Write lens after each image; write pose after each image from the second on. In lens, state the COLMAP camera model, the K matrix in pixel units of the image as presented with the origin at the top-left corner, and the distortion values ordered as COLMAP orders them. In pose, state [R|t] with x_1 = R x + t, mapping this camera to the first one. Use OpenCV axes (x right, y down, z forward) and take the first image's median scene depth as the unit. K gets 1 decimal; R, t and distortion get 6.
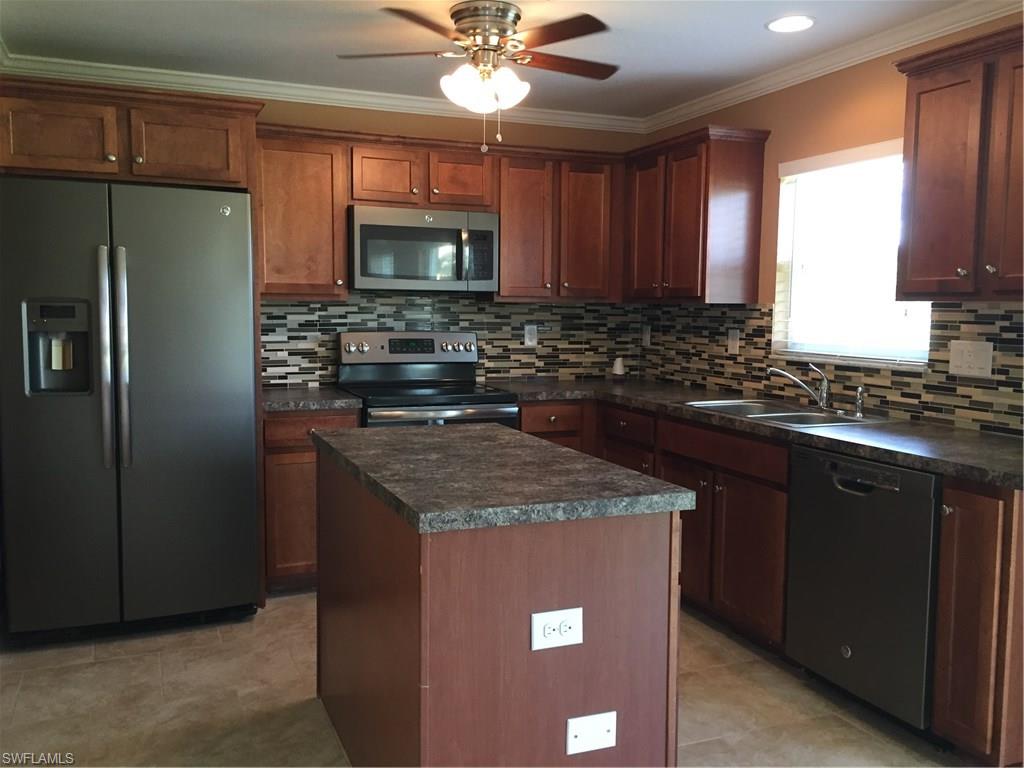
lens RADIAL K [[883.7, 0, 501.5], [0, 883.7, 384.0], [0, 0, 1]] dist [0.075534, -0.089968]
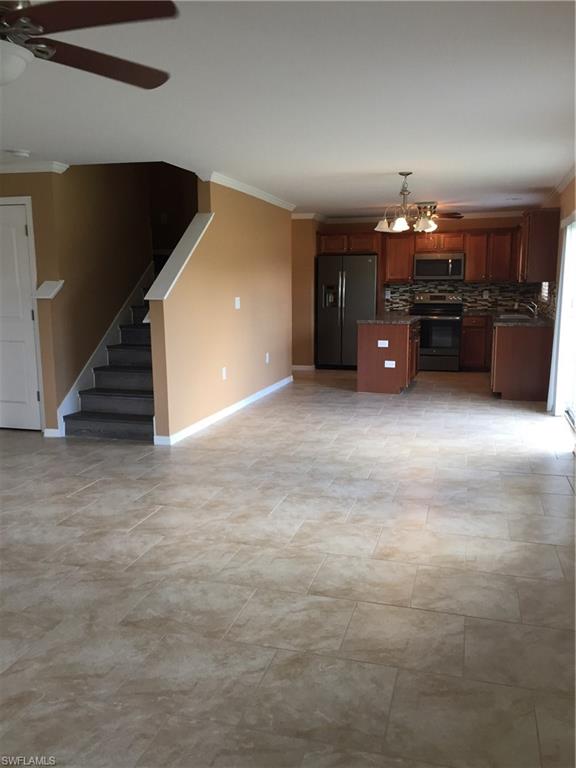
lens RADIAL K [[662.8, 0, 293.0], [0, 662.8, 389.1], [0, 0, 1]] dist [0.075534, -0.089968]
pose [[0.791974, 0.083787, -0.604778, 1.034510], [-0.041291, 0.995621, 0.083865, 0.110415], [0.609157, -0.041447, 0.791966, -1.275312]]
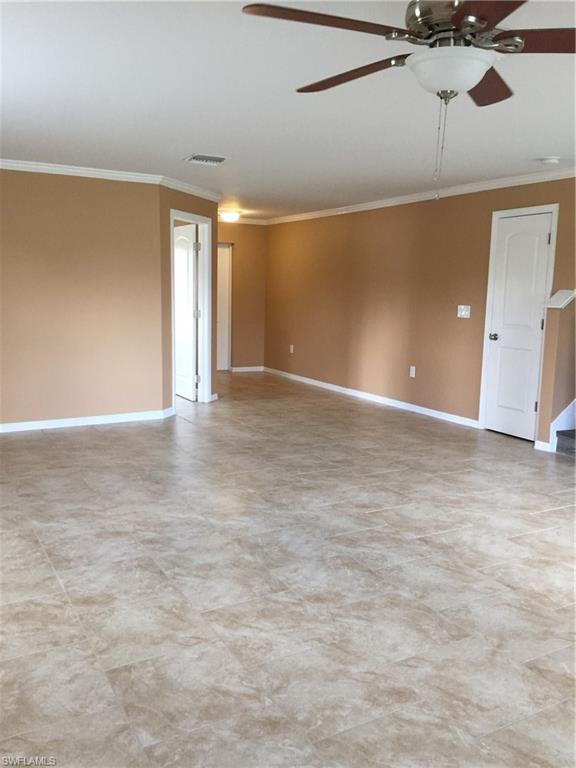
lens RADIAL K [[662.8, 0, 291.0], [0, 662.8, 388.3], [0, 0, 1]] dist [0.075534, -0.089968]
pose [[0.126138, 0.143135, -0.981632, 1.050106], [-0.108776, 0.985565, 0.129731, 0.103287], [0.986031, 0.090414, 0.139887, -1.178931]]
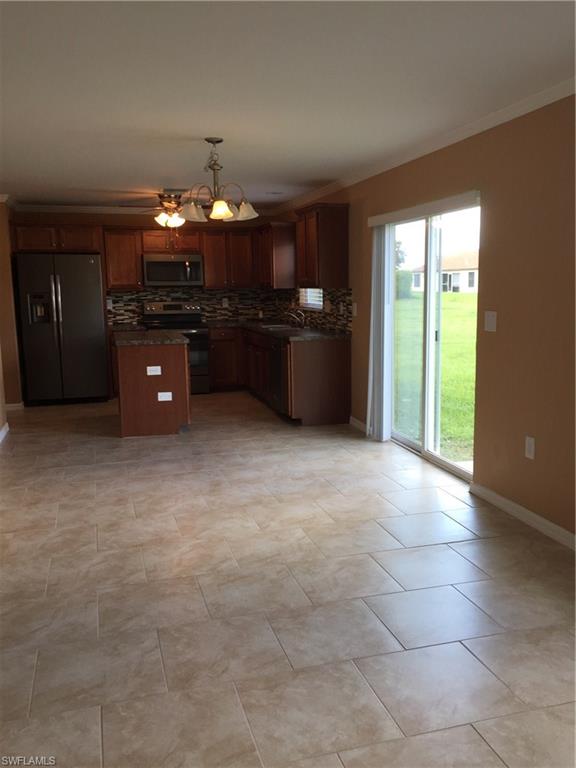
lens RADIAL K [[662.8, 0, 296.7], [0, 662.8, 386.1], [0, 0, 1]] dist [0.075534, -0.089968]
pose [[0.994661, -0.007243, -0.102938, 0.508065], [0.013904, 0.997844, 0.064147, 0.073842], [0.102251, -0.065236, 0.992617, -0.992527]]
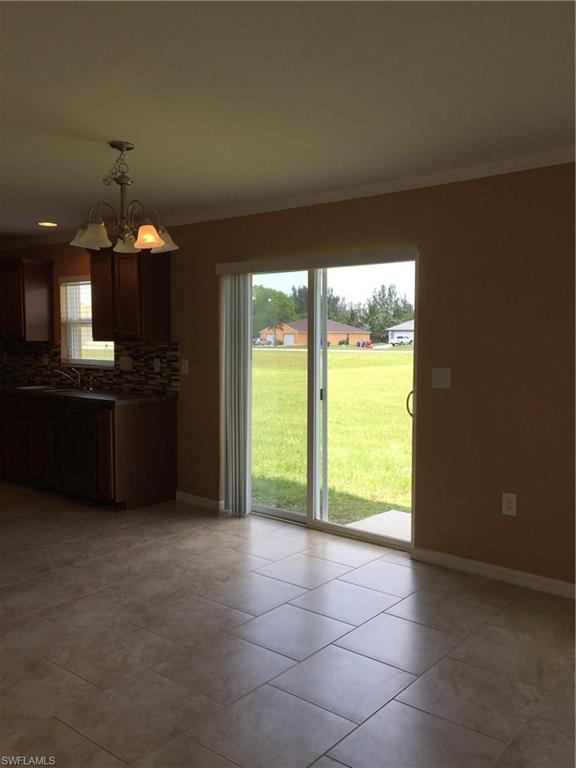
lens RADIAL K [[662.8, 0, 298.0], [0, 662.8, 384.1], [0, 0, 1]] dist [0.075534, -0.089968]
pose [[0.876685, -0.038788, 0.479499, 0.030351], [0.046086, 0.998932, -0.003455, 0.046995], [-0.478853, 0.025127, 0.877536, -0.709137]]
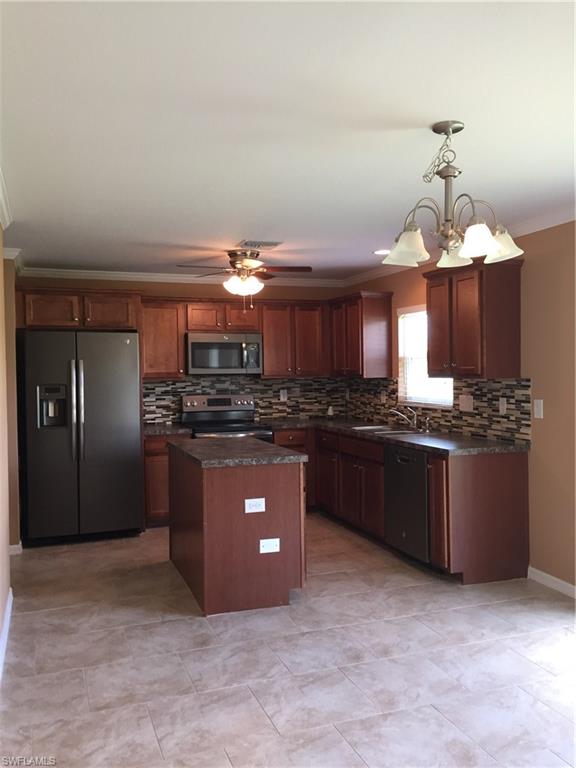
lens RADIAL K [[662.8, 0, 289.3], [0, 662.8, 382.7], [0, 0, 1]] dist [0.075534, -0.089968]
pose [[0.999115, -0.020691, -0.036628, 0.119391], [0.018090, 0.997385, -0.069967, 0.021401], [0.037980, 0.069243, 0.996877, -0.500577]]
